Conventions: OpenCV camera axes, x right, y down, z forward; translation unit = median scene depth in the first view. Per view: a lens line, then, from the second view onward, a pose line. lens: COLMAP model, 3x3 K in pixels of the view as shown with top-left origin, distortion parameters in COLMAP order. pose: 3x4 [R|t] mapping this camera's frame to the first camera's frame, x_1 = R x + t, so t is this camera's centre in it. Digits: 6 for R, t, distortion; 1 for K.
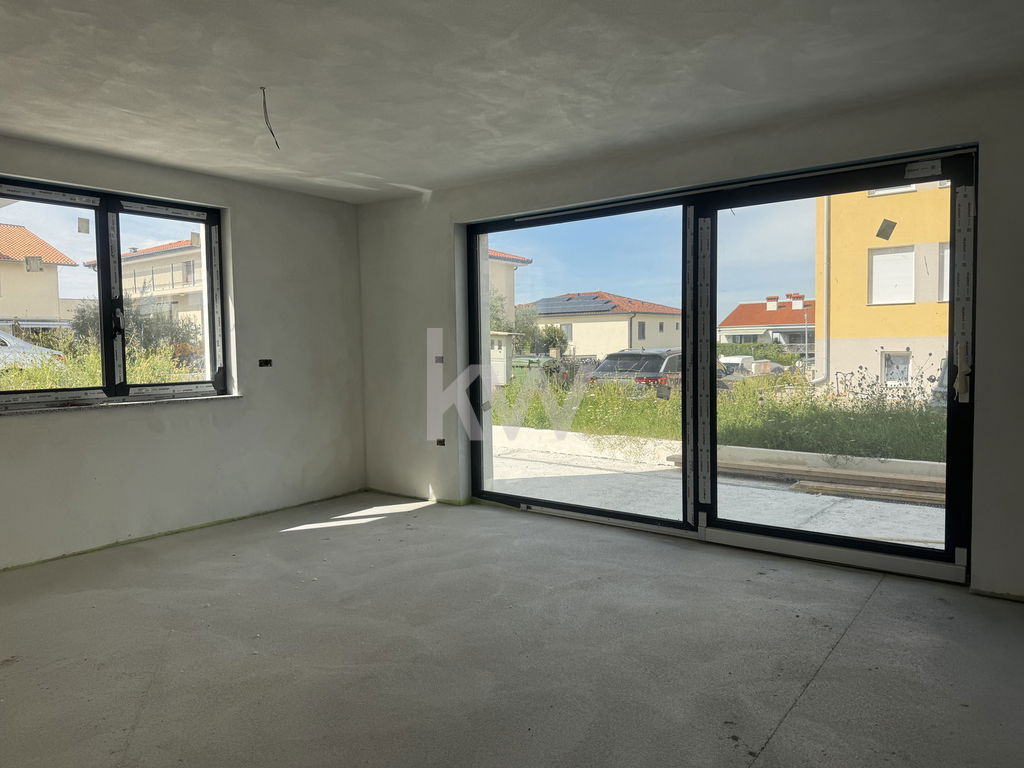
lens RADIAL K [[716.5, 0, 510.3], [0, 716.5, 381.5], [0, 0, 1]] dist [0.078934, -0.114323]
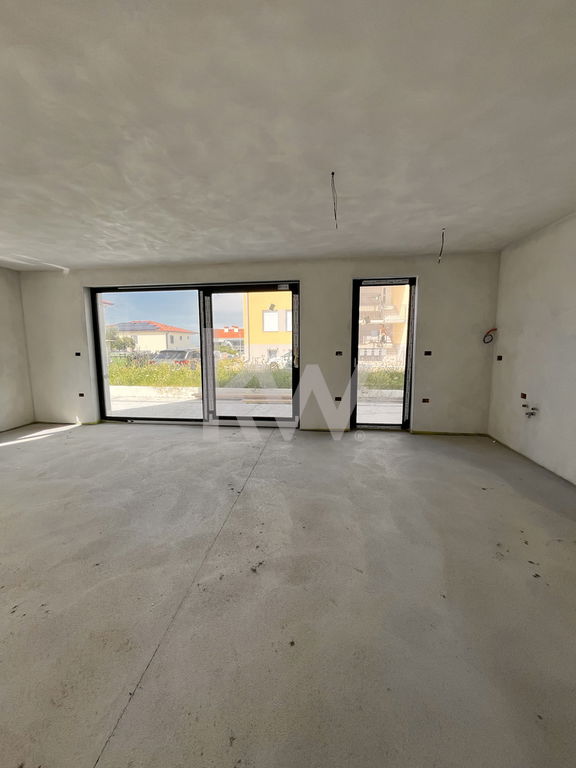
lens RADIAL K [[309.8, 0, 286.9], [0, 309.8, 380.7], [0, 0, 1]] dist [-0.001617, -0.000137]
pose [[0.859511, -0.051729, 0.508493, -0.048842], [0.020660, 0.997568, 0.066561, -0.002797], [-0.510699, -0.046704, 0.858490, -0.062776]]
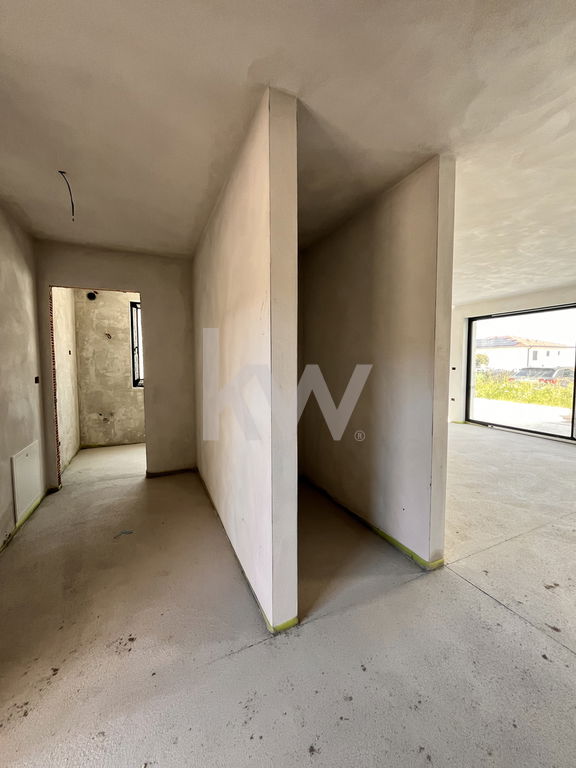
lens RADIAL K [[309.8, 0, 286.9], [0, 309.8, 380.7], [0, 0, 1]] dist [-0.001617, -0.000137]
pose [[0.882896, 0.041181, -0.467759, -0.129273], [-0.035124, 0.999148, 0.021668, 0.013011], [0.468253, -0.002701, 0.883590, -0.384637]]
